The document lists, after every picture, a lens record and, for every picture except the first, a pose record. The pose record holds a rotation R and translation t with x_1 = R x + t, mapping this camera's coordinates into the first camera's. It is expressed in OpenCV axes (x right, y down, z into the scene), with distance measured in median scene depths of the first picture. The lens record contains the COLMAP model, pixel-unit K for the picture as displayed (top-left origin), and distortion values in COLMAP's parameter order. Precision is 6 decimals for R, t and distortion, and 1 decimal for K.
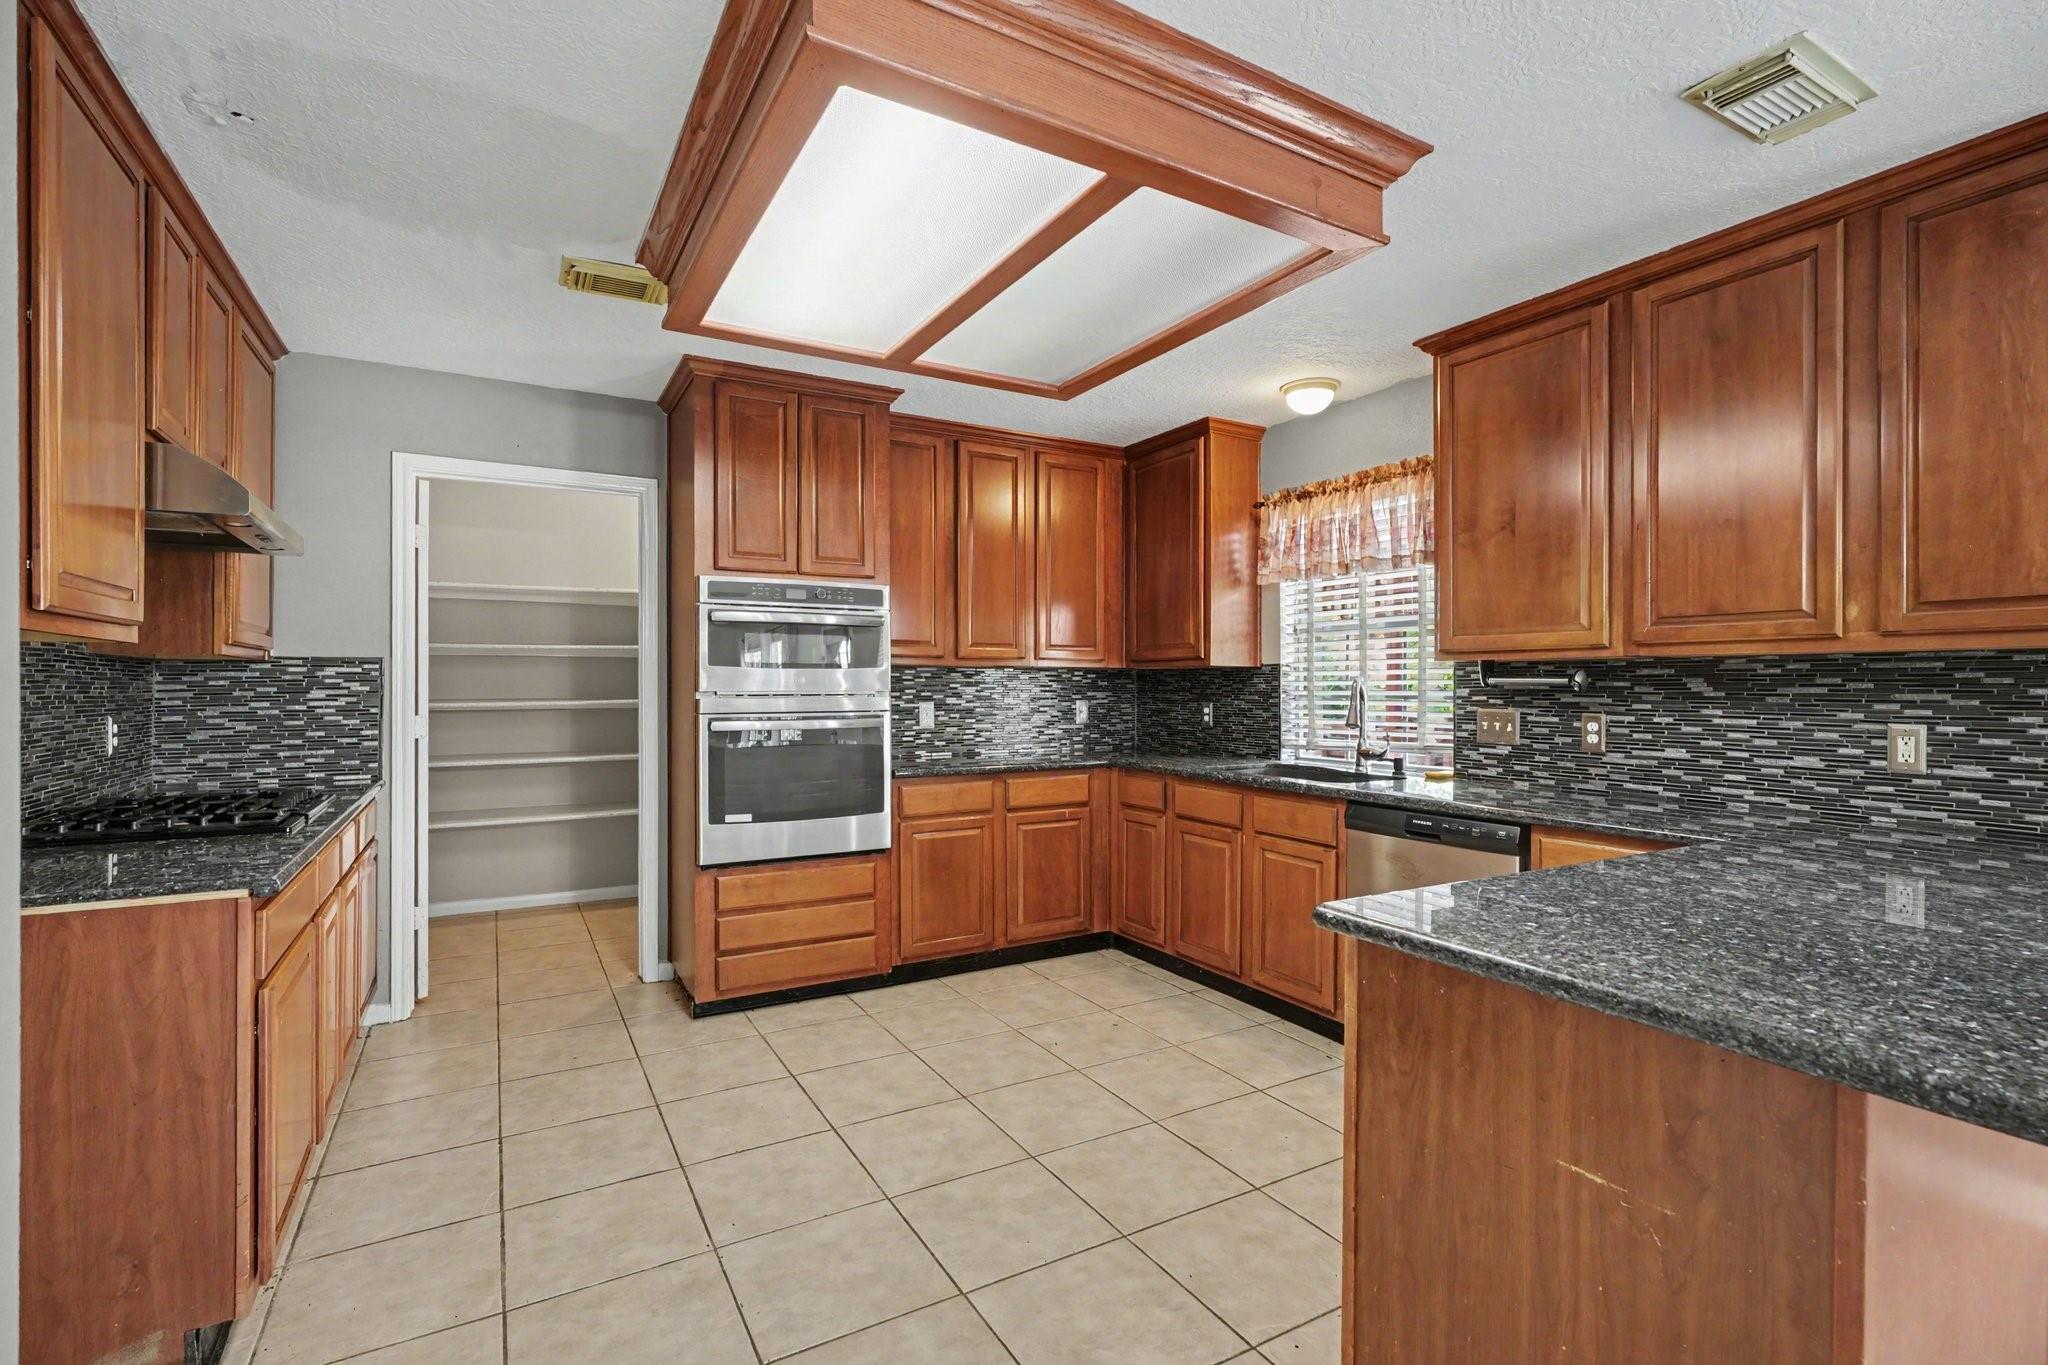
lens RADIAL K [[925.2, 0, 1016.9], [0, 925.2, 690.4], [0, 0, 1]] dist [-0.001738, 0.000119]
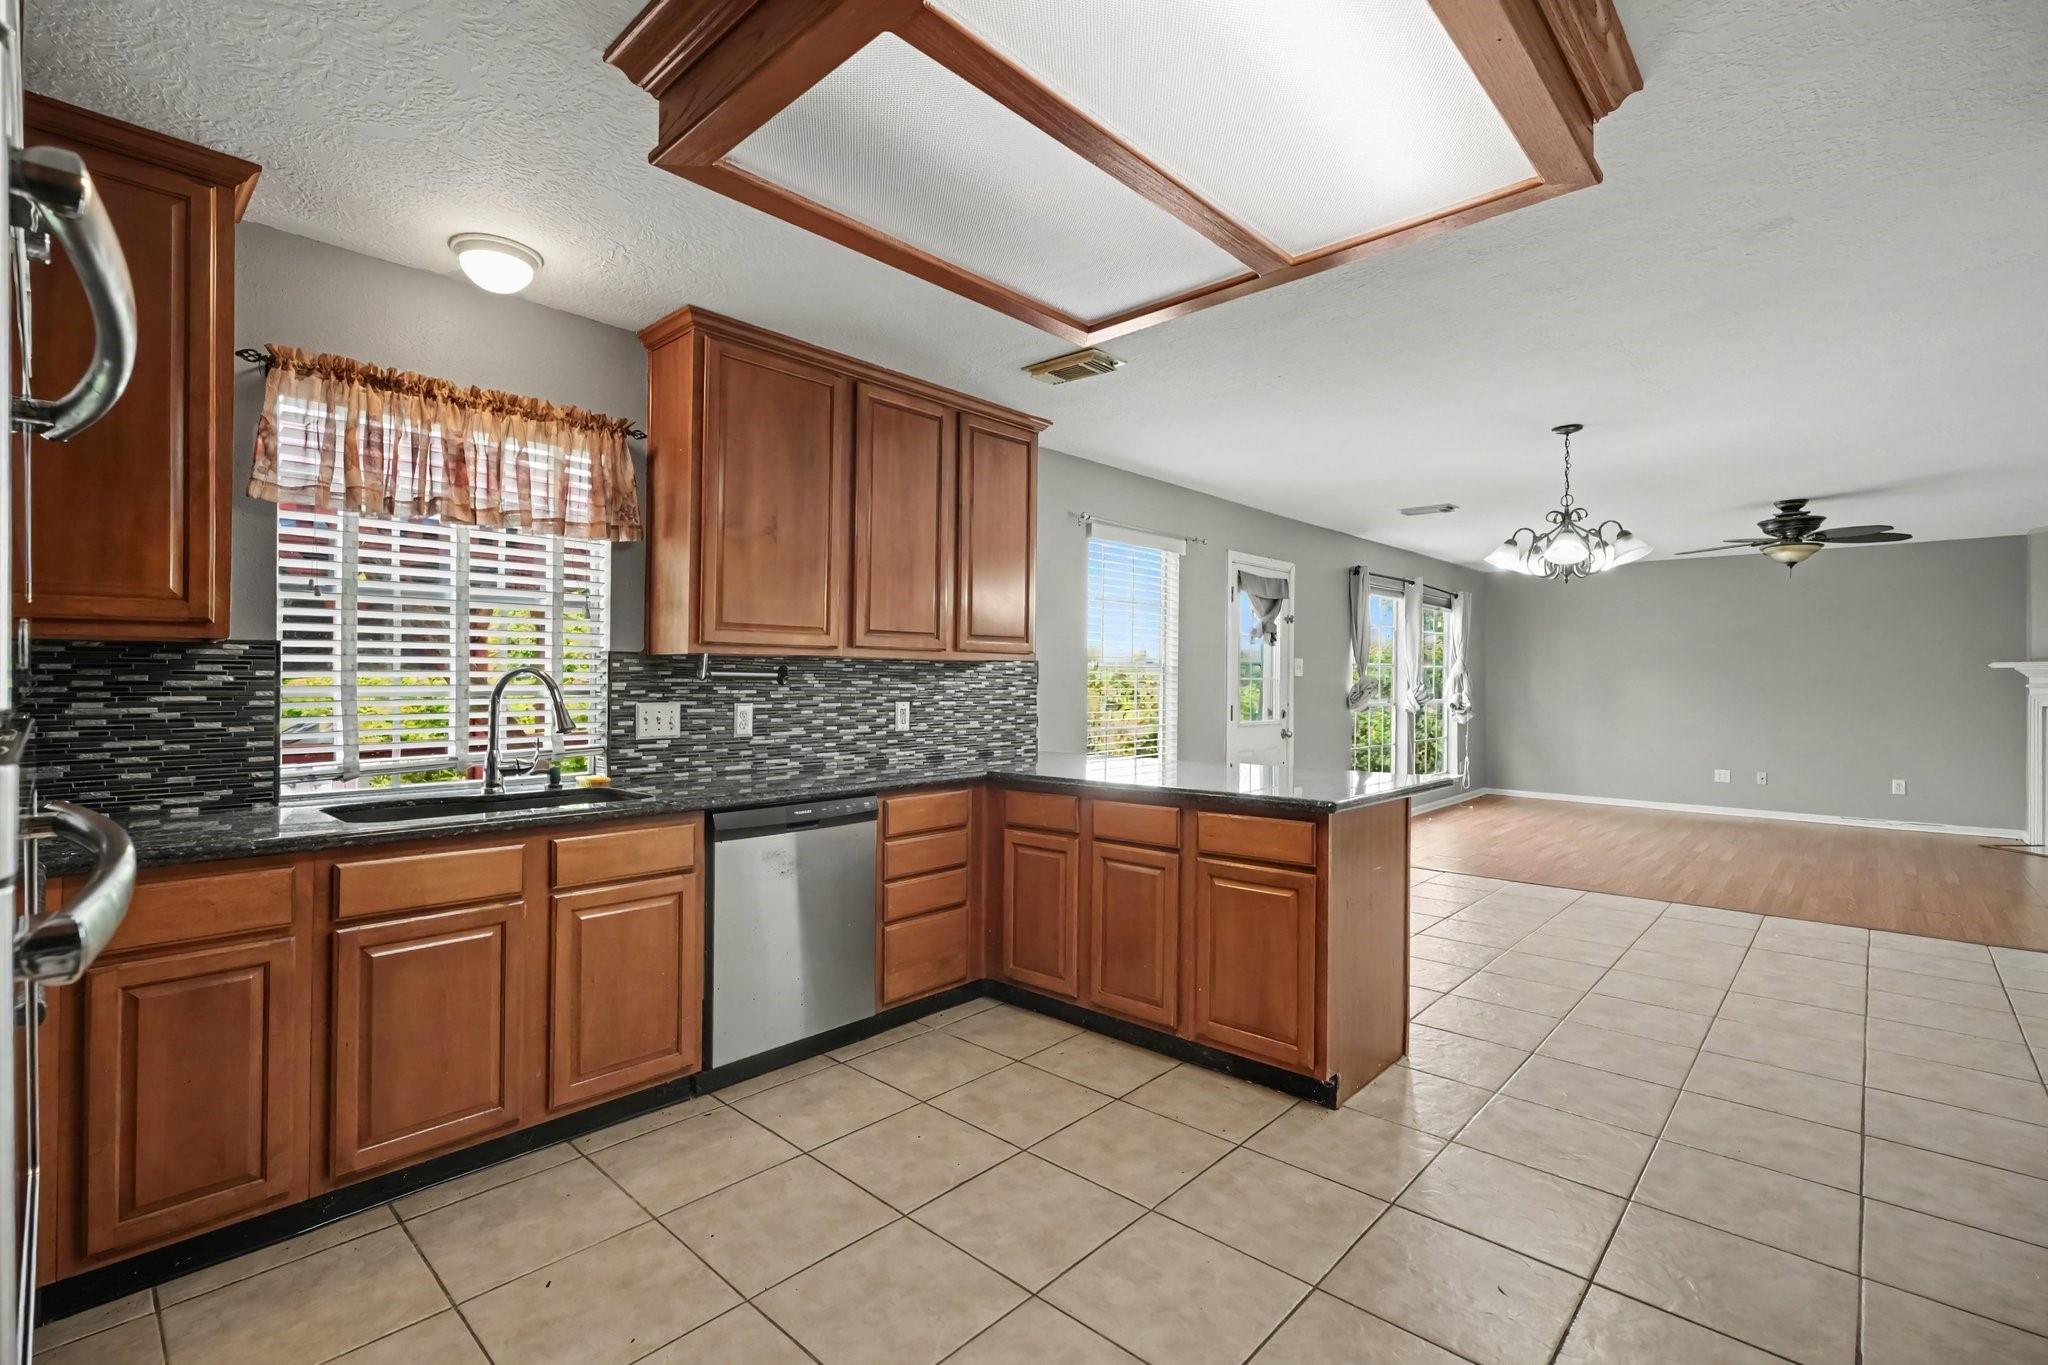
lens RADIAL K [[925.2, 0, 1021.1], [0, 925.2, 686.6], [0, 0, 1]] dist [-0.001738, 0.000119]
pose [[-0.298201, -0.007249, 0.954475, -0.536123], [0.002803, 0.999960, 0.008470, -0.004428], [-0.954499, 0.005201, -0.298169, 0.937346]]
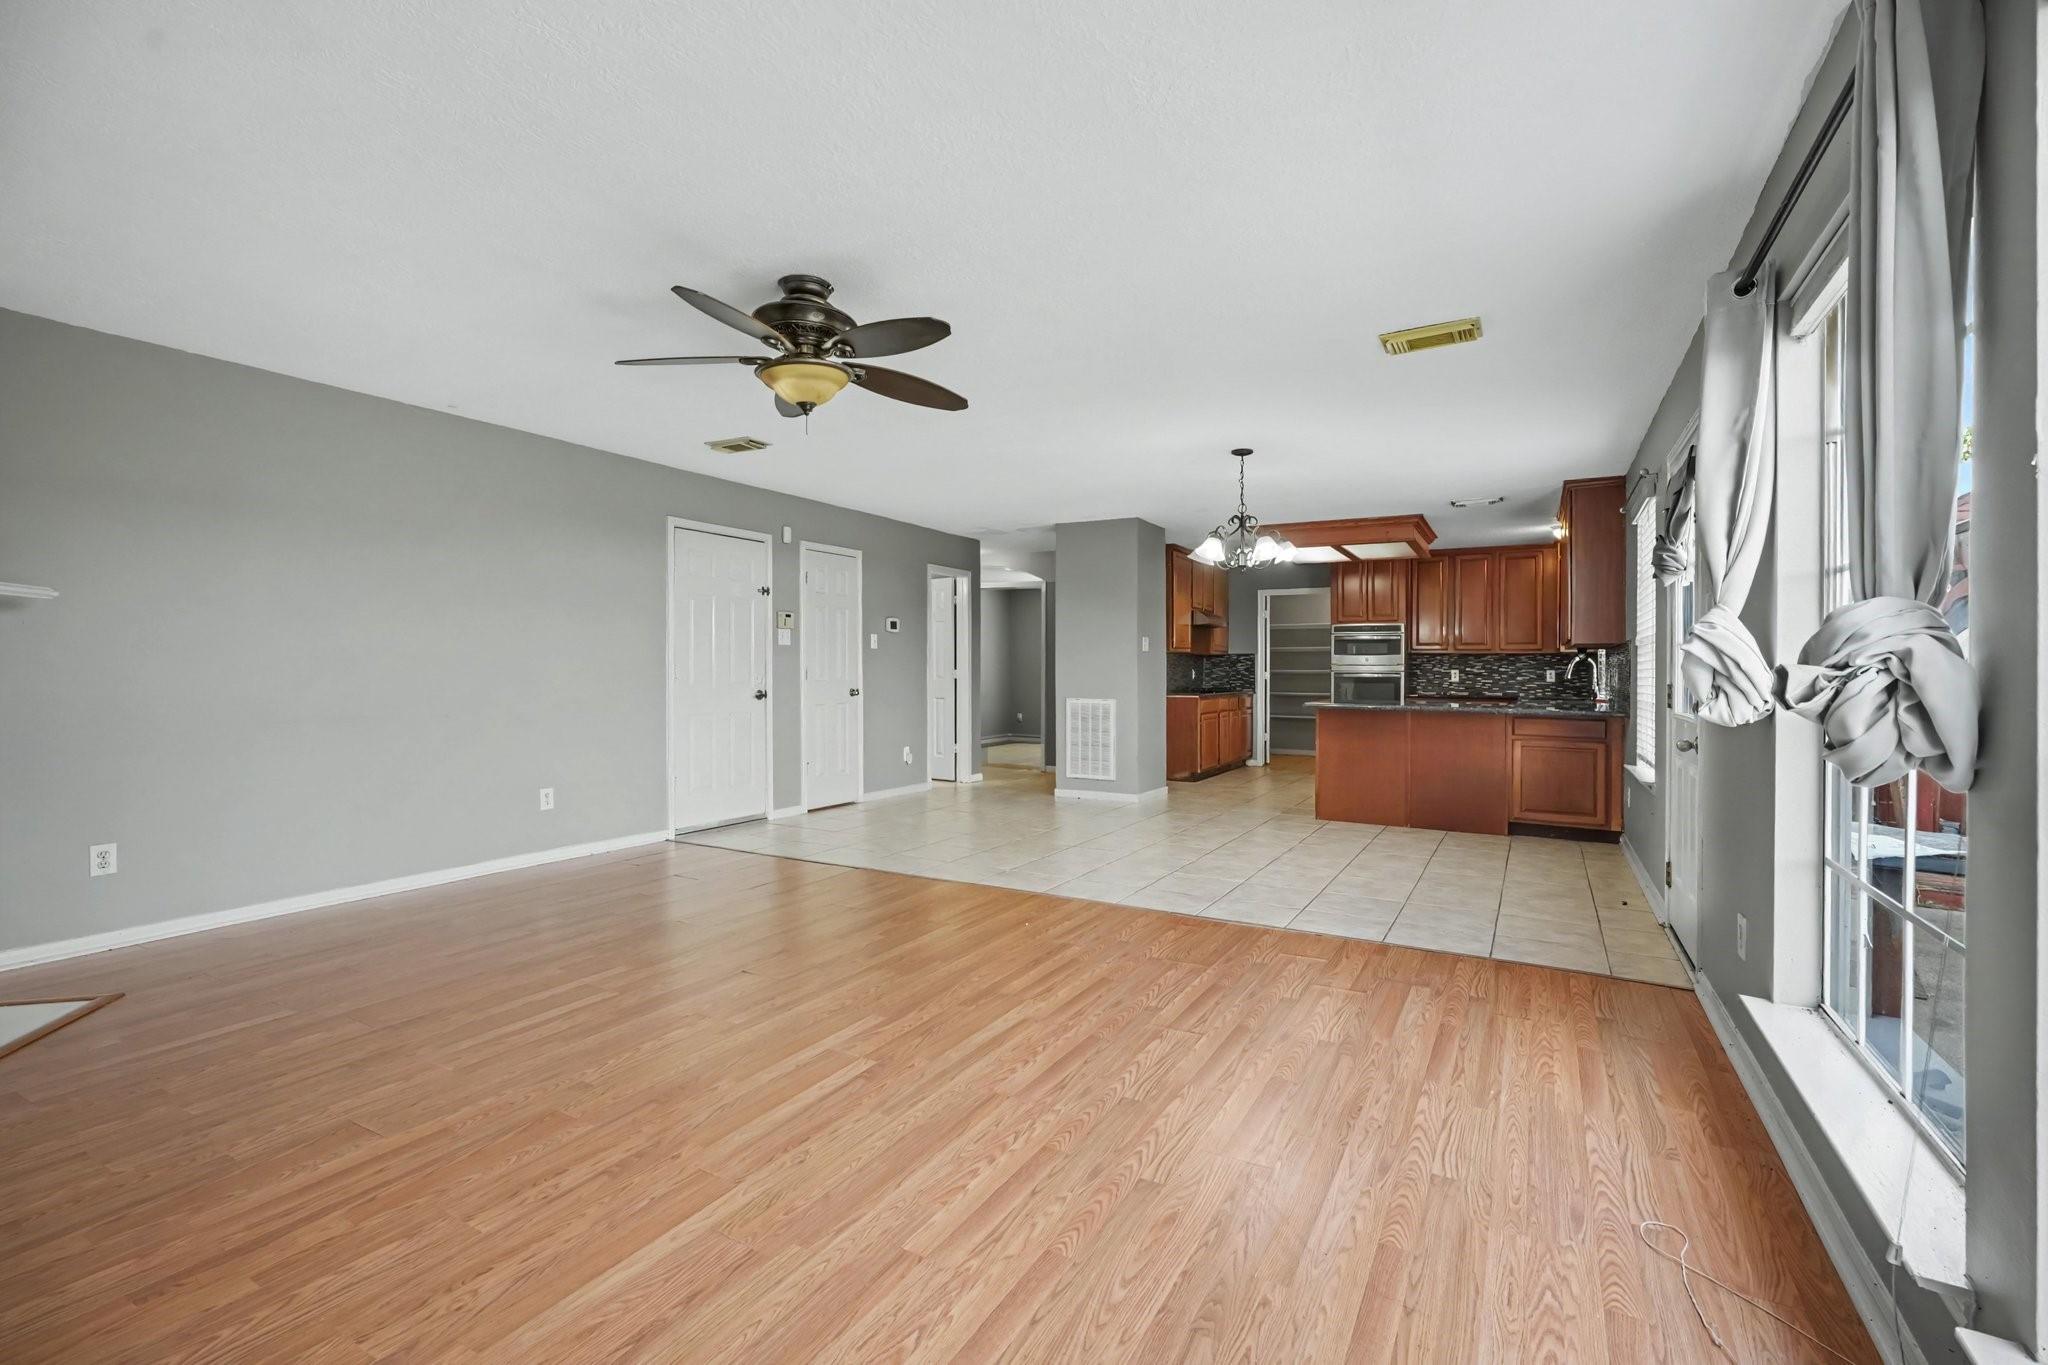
lens RADIAL K [[925.2, 0, 1038.0], [0, 925.2, 663.7], [0, 0, 1]] dist [-0.001738, 0.000119]
pose [[0.528312, -0.004274, -0.849040, 1.722397], [-0.010515, 0.999878, -0.011576, 0.047294], [0.848985, 0.015044, 0.528202, -1.408155]]
